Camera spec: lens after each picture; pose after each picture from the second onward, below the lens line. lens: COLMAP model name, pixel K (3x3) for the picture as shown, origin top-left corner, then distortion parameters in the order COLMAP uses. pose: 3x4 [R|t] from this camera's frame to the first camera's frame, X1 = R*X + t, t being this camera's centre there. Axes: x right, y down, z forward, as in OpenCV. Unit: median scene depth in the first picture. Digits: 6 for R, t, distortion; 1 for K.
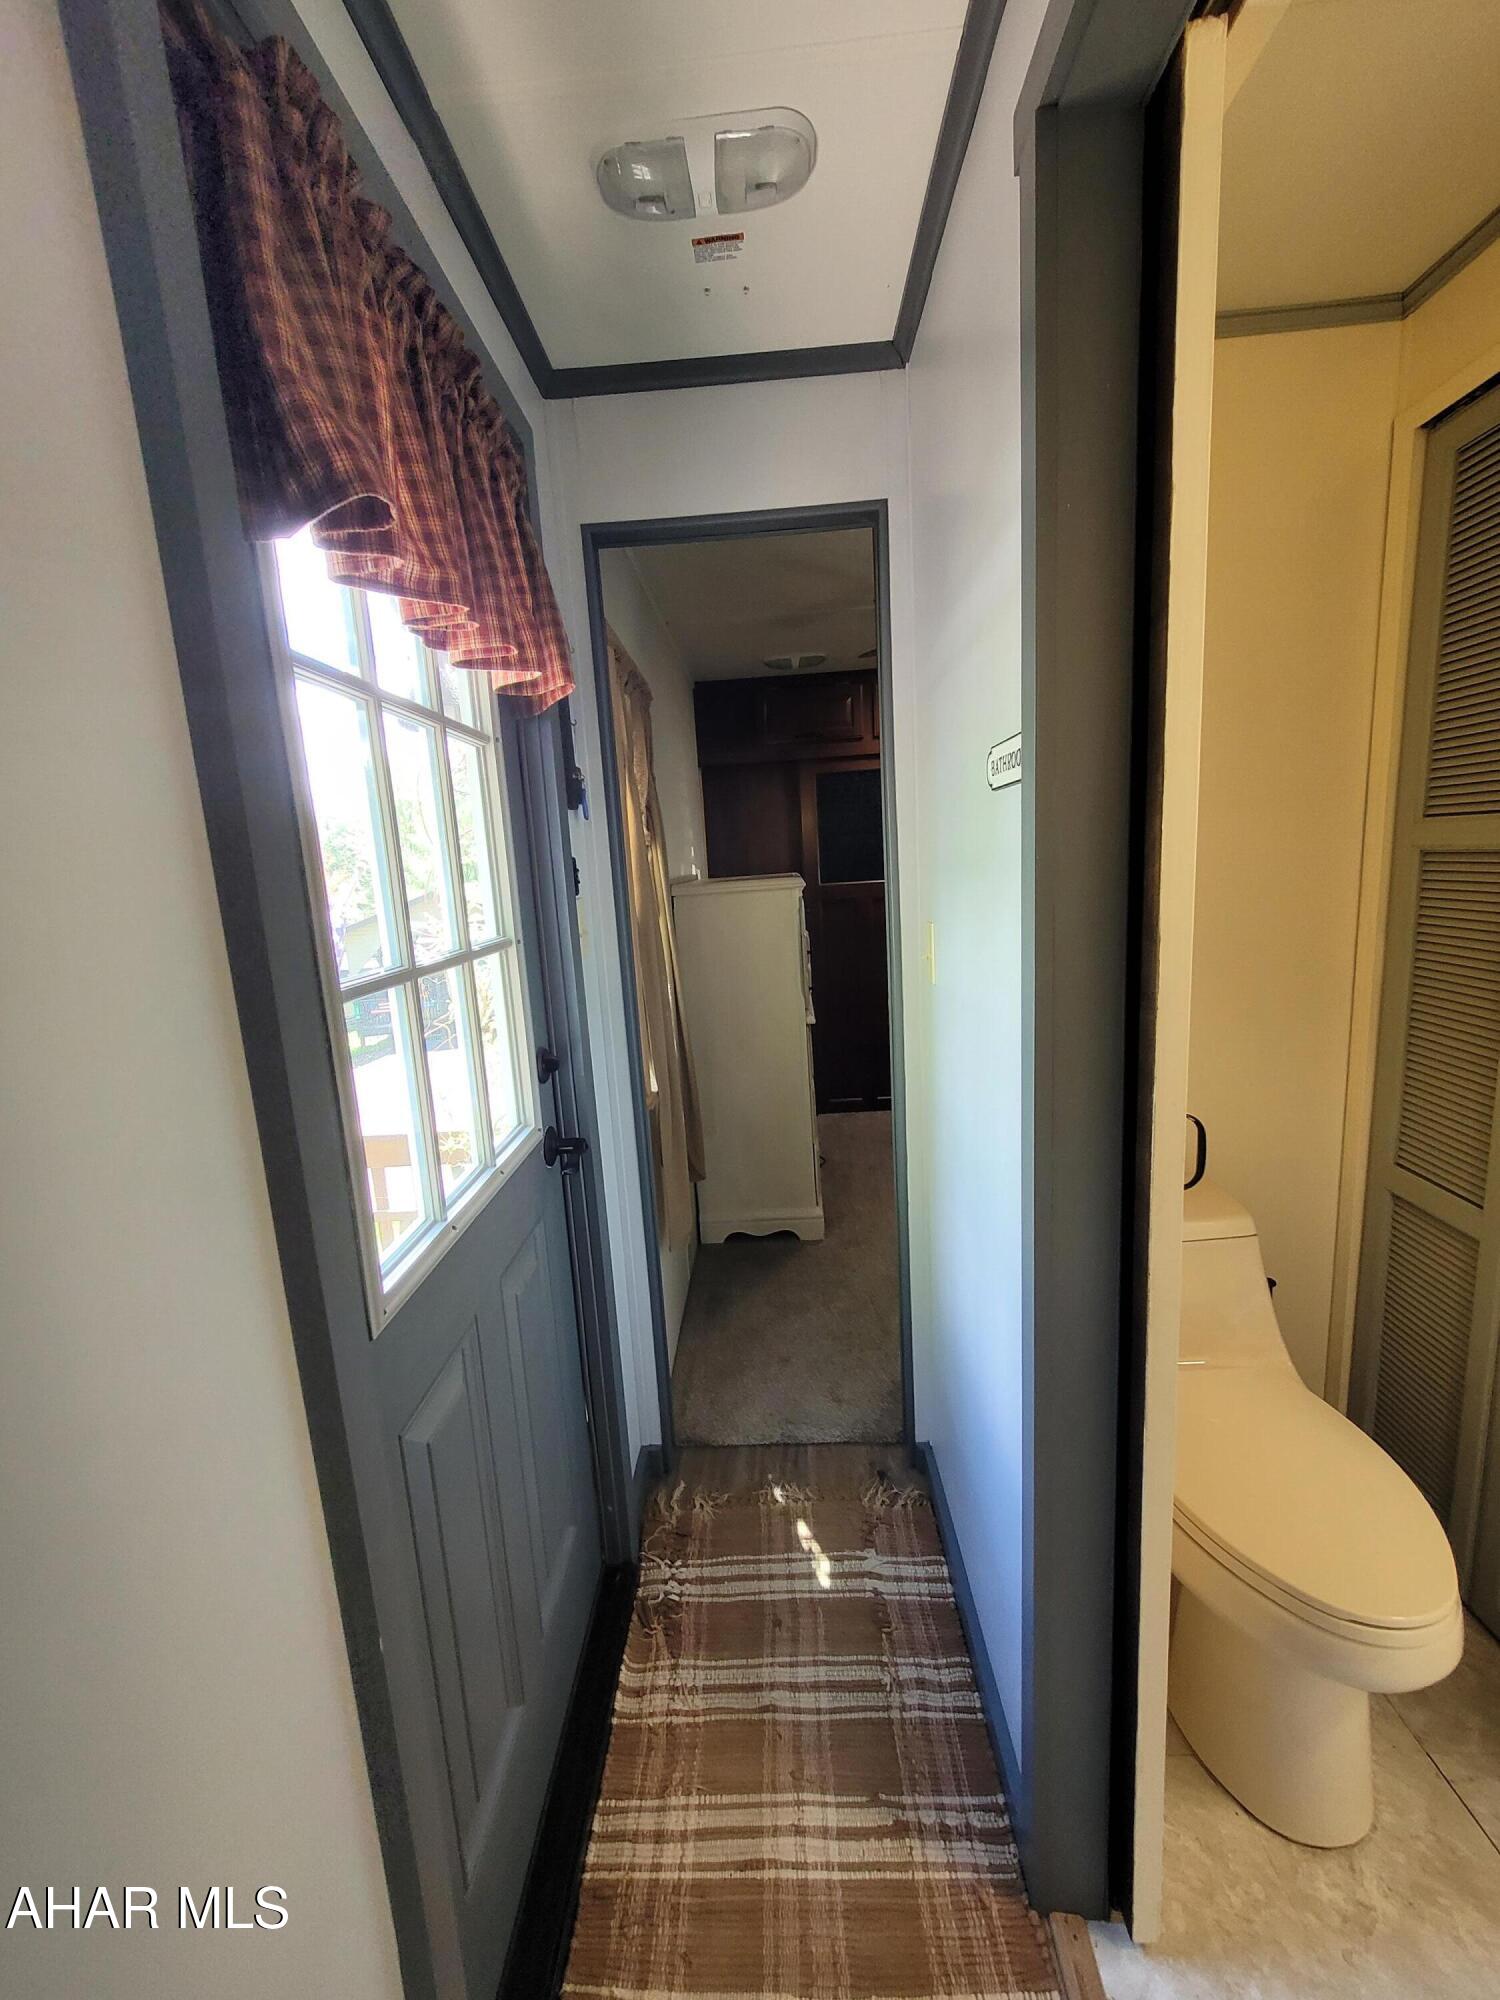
lens RADIAL K [[783.3, 0, 750.3], [0, 783.3, 1000.5], [0, 0, 1]] dist [0.005102, -0.000790]
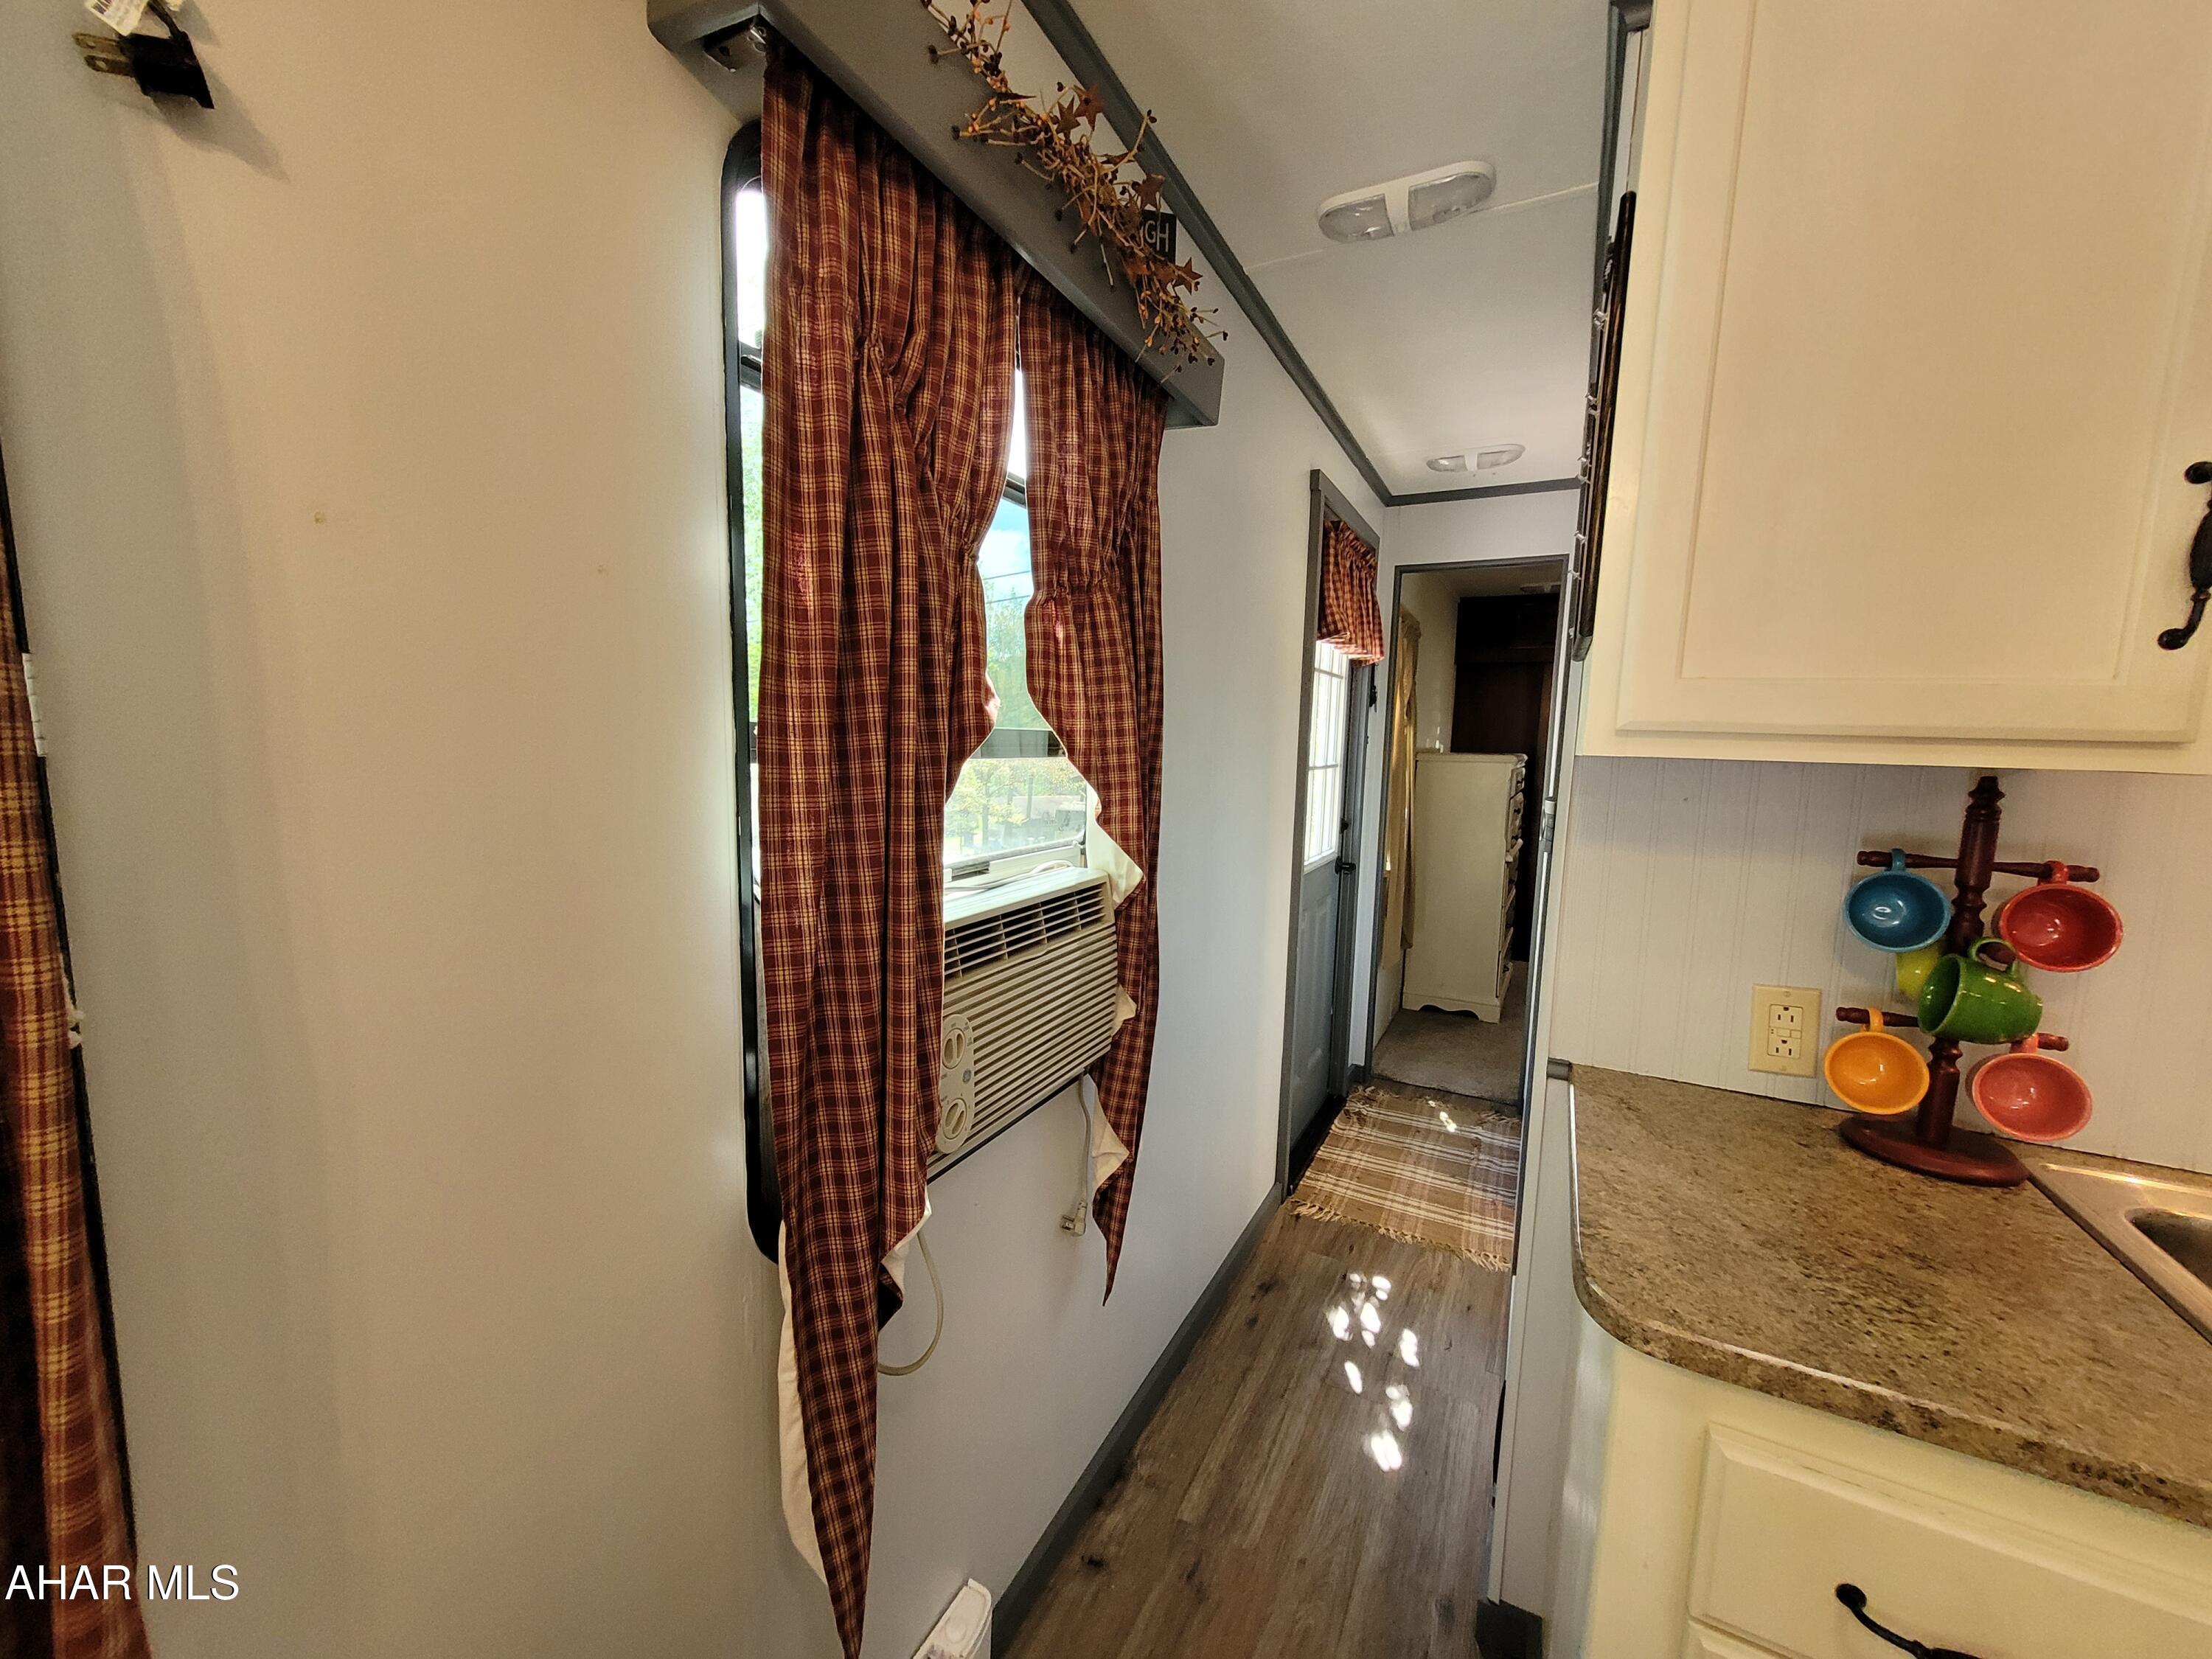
lens RADIAL K [[866.3, 0, 1100.4], [0, 866.3, 837.0], [0, 0, 1]] dist [0.005102, -0.000790]
pose [[0.896339, 0.130995, -0.423576, 0.125279], [-0.150756, 0.988481, -0.013321, 0.198780], [0.416952, 0.075797, 0.905762, -1.147896]]
